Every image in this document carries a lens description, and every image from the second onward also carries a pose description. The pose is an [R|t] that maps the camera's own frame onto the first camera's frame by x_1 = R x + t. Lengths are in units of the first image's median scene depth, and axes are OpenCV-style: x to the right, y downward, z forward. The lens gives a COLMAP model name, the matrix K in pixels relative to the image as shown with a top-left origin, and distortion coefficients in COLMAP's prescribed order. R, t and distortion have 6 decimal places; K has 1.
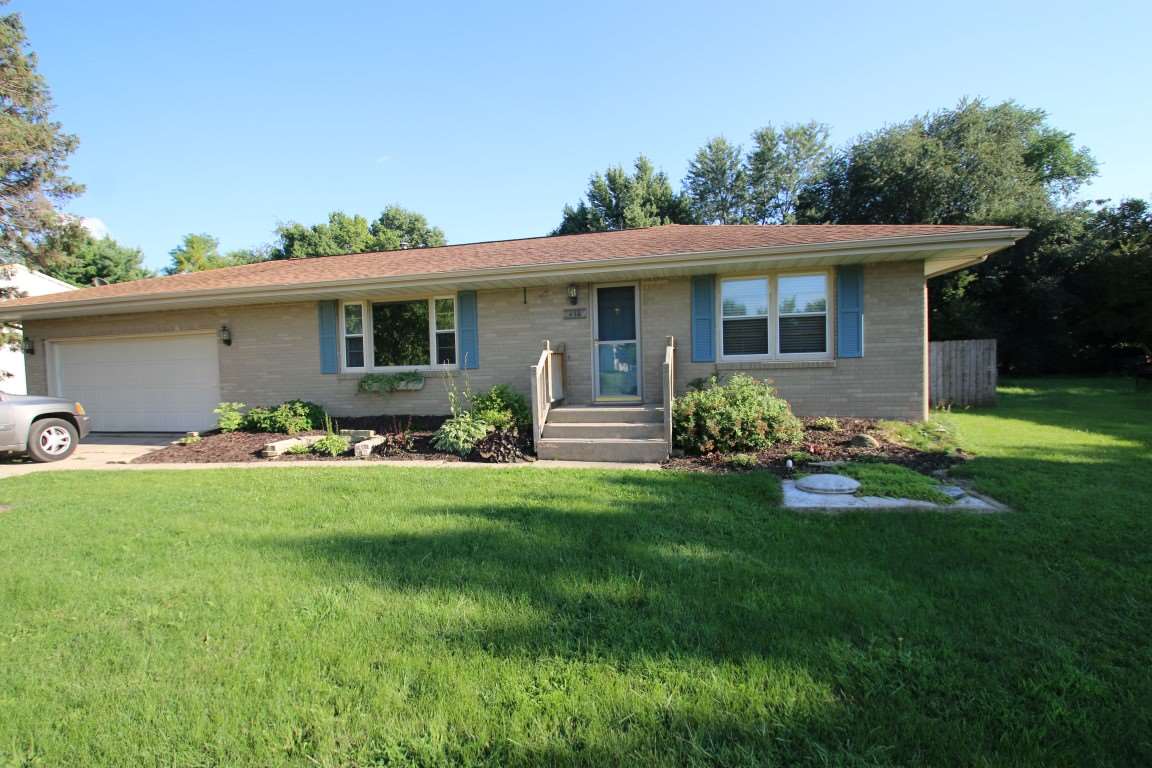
lens RADIAL K [[530.2, 0, 562.1], [0, 530.2, 385.8], [0, 0, 1]] dist [0.007026, -0.011665]
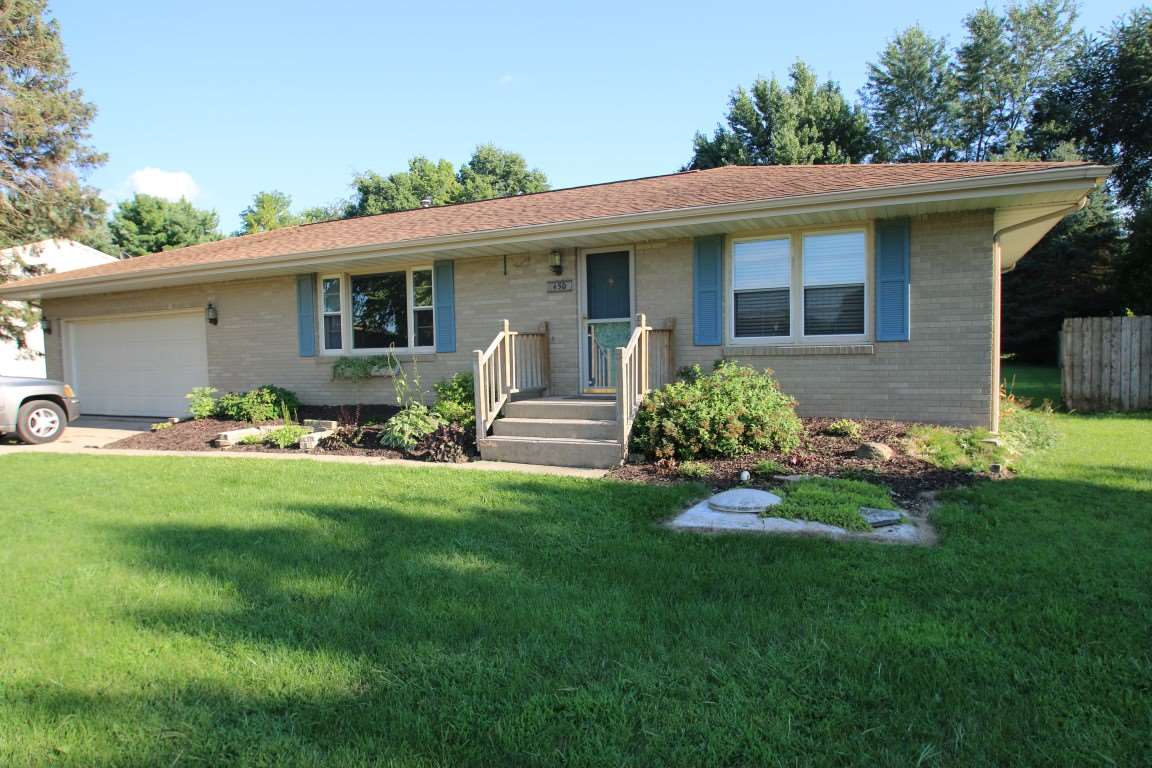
lens RADIAL K [[691.8, 0, 576.0], [0, 691.8, 384.0], [0, 0, 1]] dist [-0.025200, -0.000398]
pose [[0.979233, 0.015155, -0.202172, 0.255928], [-0.010920, 0.999697, 0.022048, -0.007701], [0.202444, -0.019383, 0.979102, -0.044808]]
